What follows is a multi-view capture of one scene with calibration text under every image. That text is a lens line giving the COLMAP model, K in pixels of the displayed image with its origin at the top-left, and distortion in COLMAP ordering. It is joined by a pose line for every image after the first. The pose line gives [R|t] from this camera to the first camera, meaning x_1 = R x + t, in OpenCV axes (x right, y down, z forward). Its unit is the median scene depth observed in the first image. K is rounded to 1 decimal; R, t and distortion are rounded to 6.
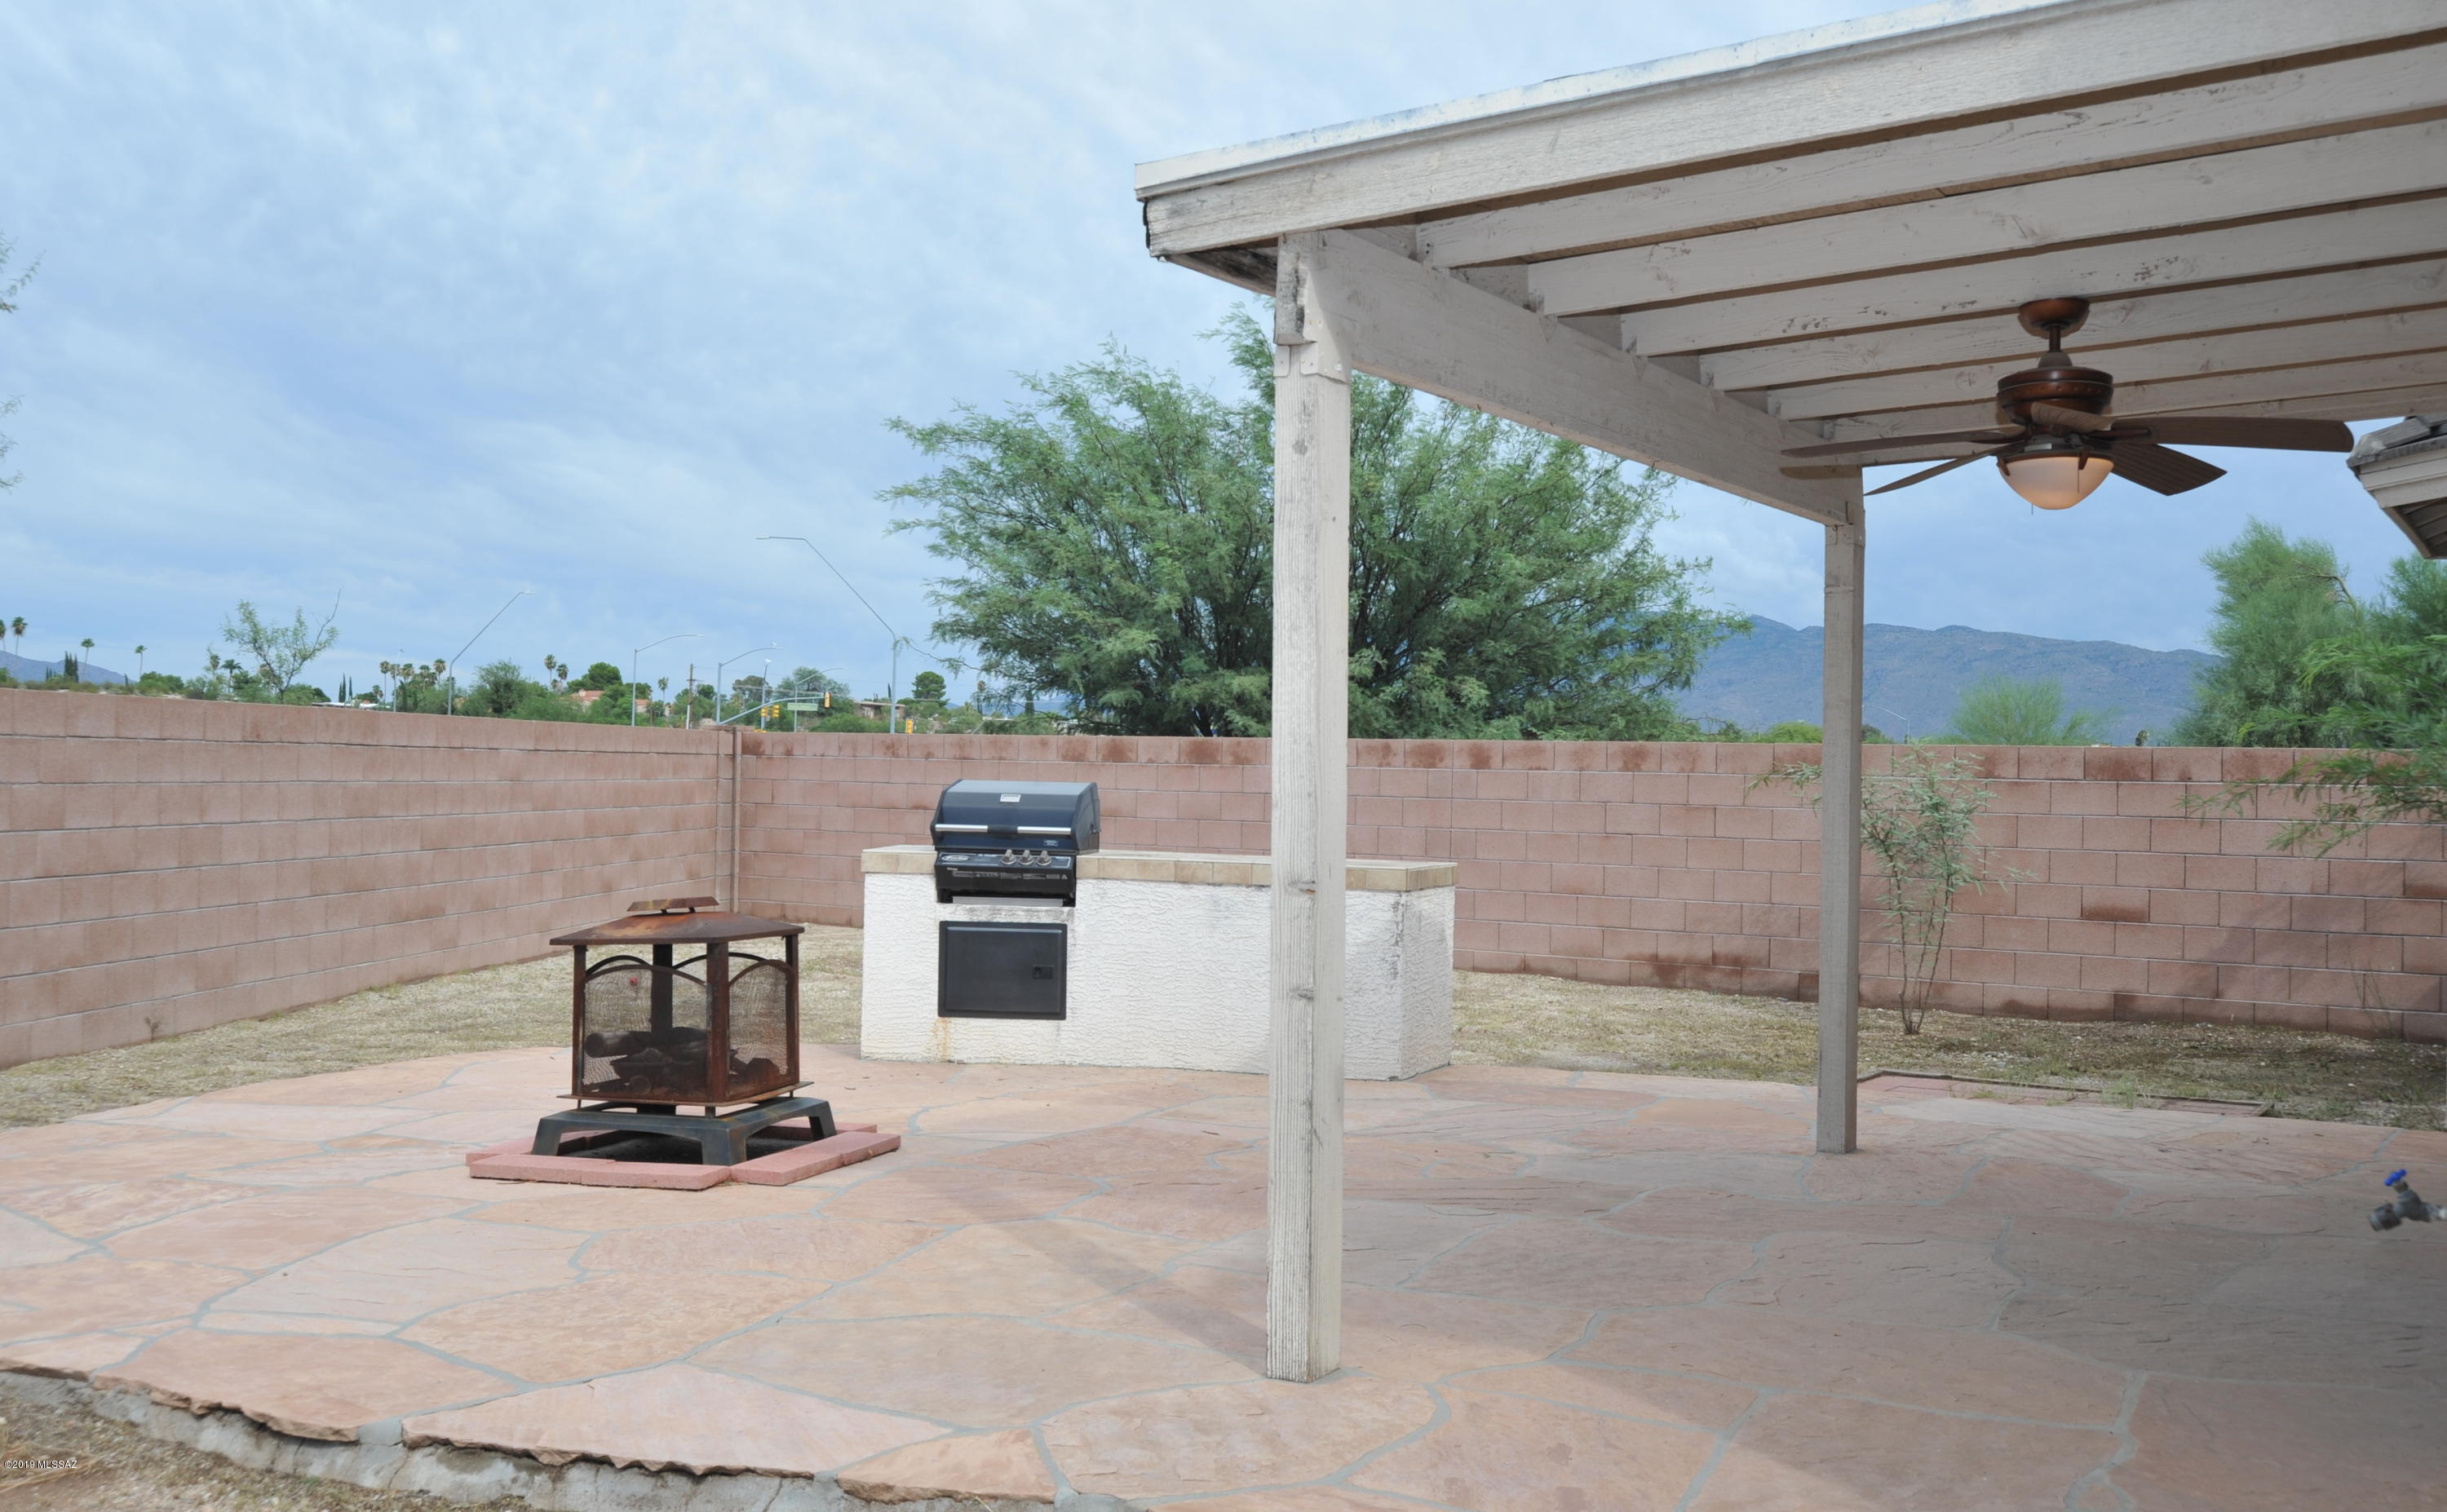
lens RADIAL K [[2596.7, 0, 1220.6], [0, 2596.7, 708.6], [0, 0, 1]] dist [-0.014470, -0.002573]
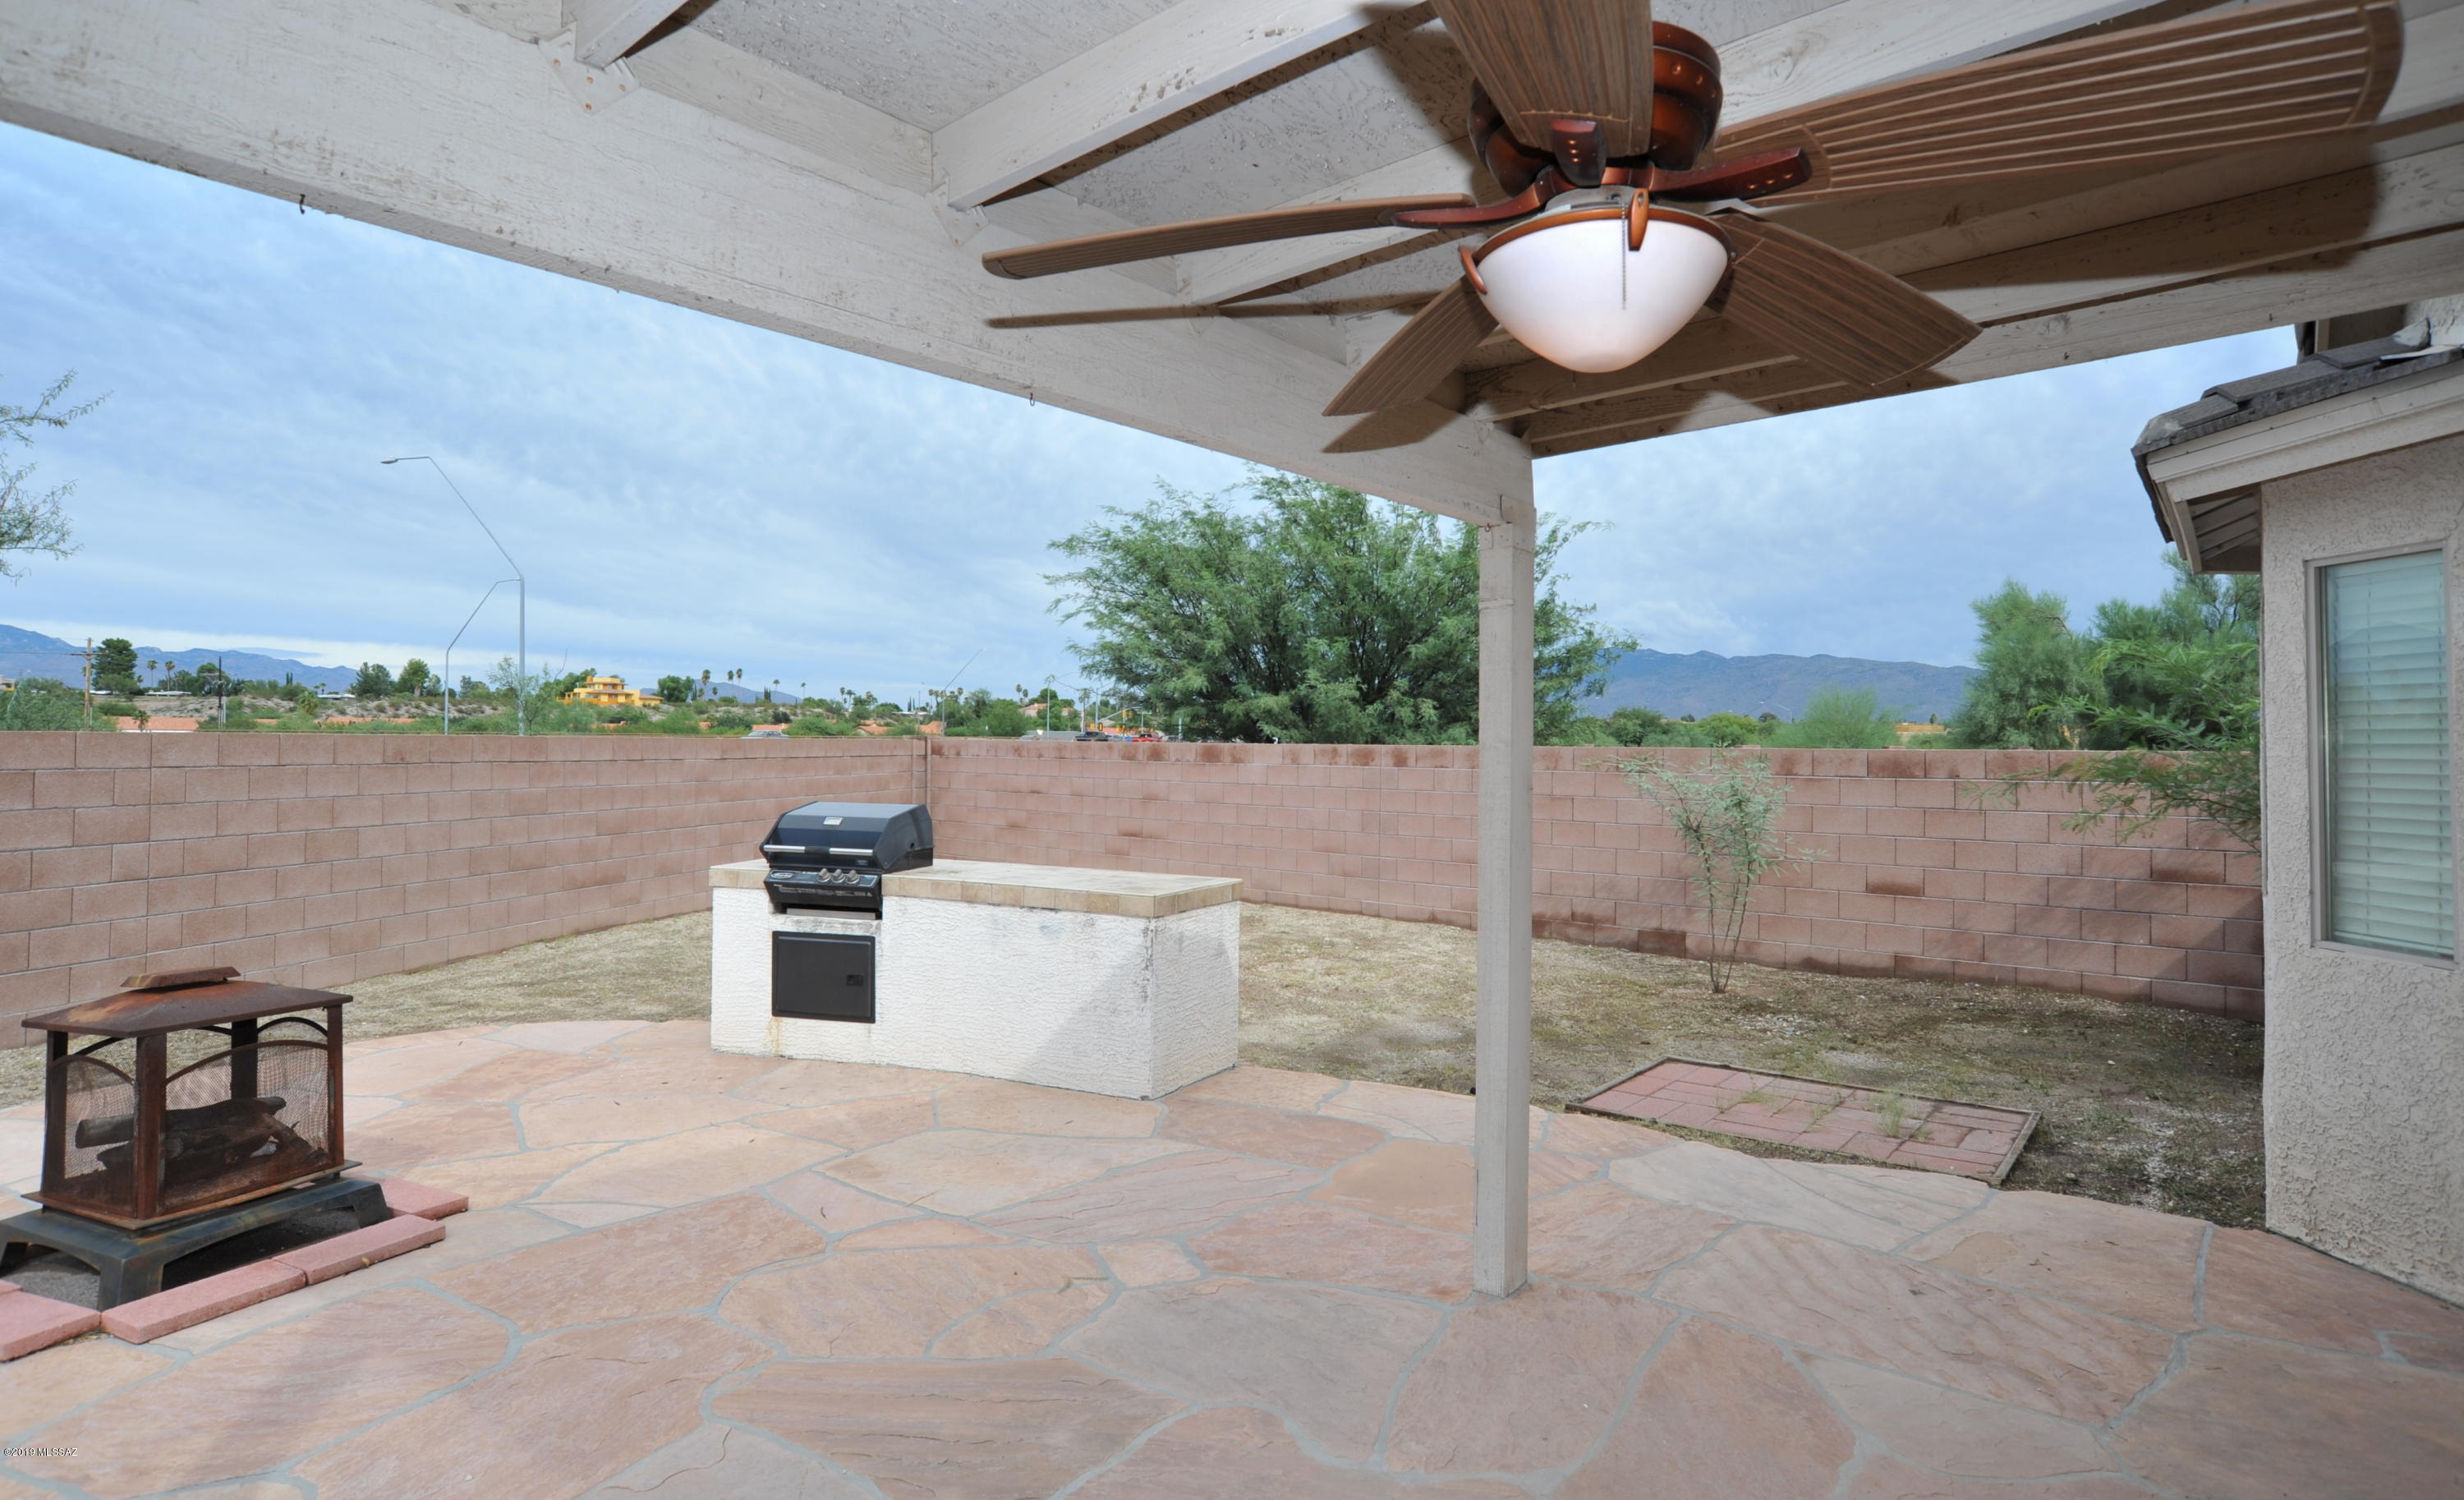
lens RADIAL K [[1390.6, 0, 1219.4], [0, 1390.6, 702.2], [0, 0, 1]] dist [-0.096557, 0.060200]
pose [[0.989562, -0.014450, -0.143382, 0.126110], [0.013881, 0.999891, -0.004966, -0.008308], [0.143438, 0.002924, 0.989655, 0.328447]]
